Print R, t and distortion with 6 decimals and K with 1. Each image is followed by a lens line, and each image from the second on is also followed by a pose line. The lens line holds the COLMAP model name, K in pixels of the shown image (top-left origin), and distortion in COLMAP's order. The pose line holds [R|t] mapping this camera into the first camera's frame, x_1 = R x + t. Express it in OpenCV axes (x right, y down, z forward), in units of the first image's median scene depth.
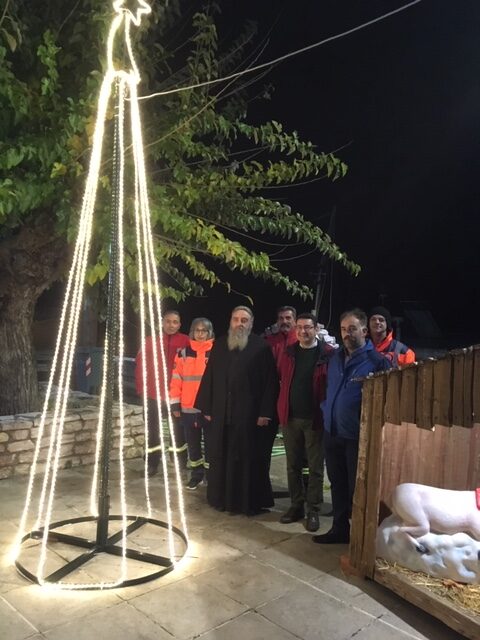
lens RADIAL K [[551.7, 0, 240.0], [0, 551.7, 320.0], [0, 0, 1]] dist [0.098346, -0.121969]
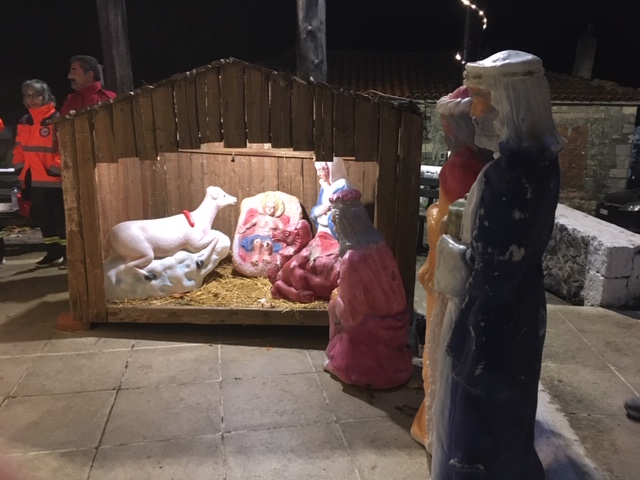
lens RADIAL K [[551.7, 0, 320.0], [0, 551.7, 240.0], [0, 0, 1]] dist [0.098346, -0.121969]
pose [[0.562177, -0.234986, 0.792930, -0.221408], [0.037524, 0.965044, 0.259389, 0.057124], [-0.826165, -0.116068, 0.551343, 0.115333]]
